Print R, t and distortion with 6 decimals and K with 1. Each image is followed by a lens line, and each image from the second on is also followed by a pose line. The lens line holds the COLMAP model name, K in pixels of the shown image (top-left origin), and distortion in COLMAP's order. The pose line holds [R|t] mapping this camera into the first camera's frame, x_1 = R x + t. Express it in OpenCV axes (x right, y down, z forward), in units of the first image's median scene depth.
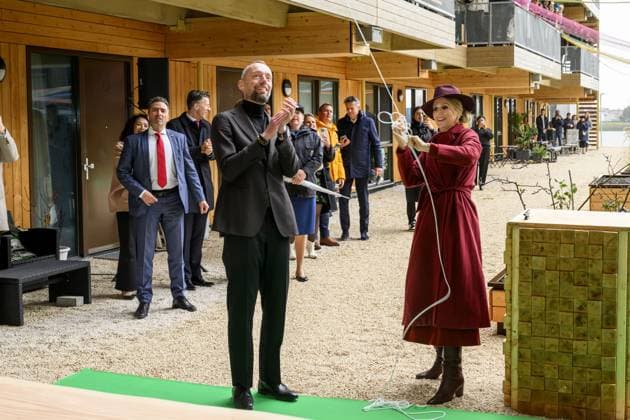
lens RADIAL K [[878.8, 0, 368.4], [0, 878.8, 155.0], [0, 0, 1]] dist [-0.010065, 0.000000]
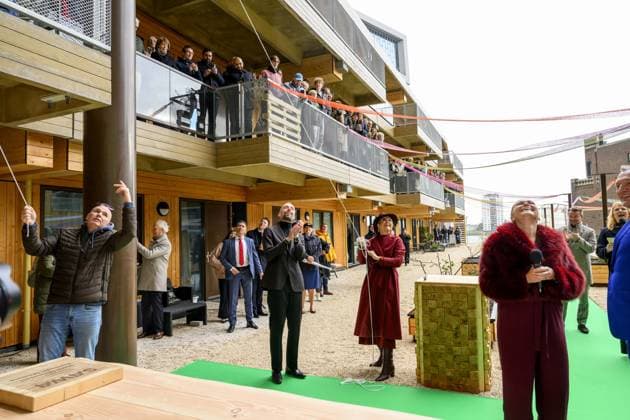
lens RADIAL K [[426.3, 0, 315.1], [0, 426.3, 209.5], [0, 0, 1]] dist [-0.005224, -0.003223]
pose [[0.996373, -0.021886, -0.082236, 0.012000], [0.014093, 0.995455, -0.094184, 0.002685], [0.083924, 0.092684, 0.992152, 0.031561]]
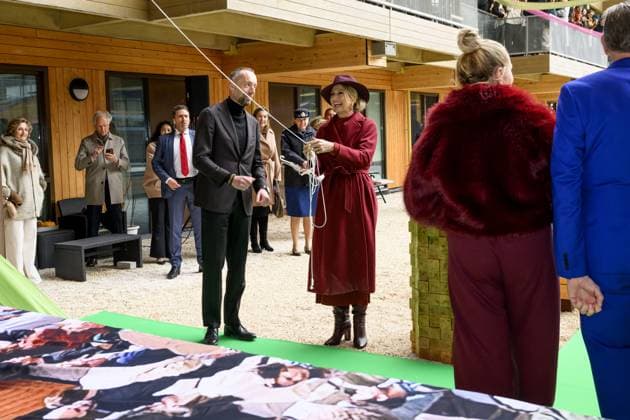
lens RADIAL K [[745.0, 0, 256.3], [0, 745.0, 173.4], [0, 0, 1]] dist [-0.004348, 0.000000]
pose [[0.965091, -0.010173, -0.261716, 0.113909], [0.014606, 0.999781, 0.014999, 0.014047], [0.261506, -0.018298, 0.965028, -0.009675]]
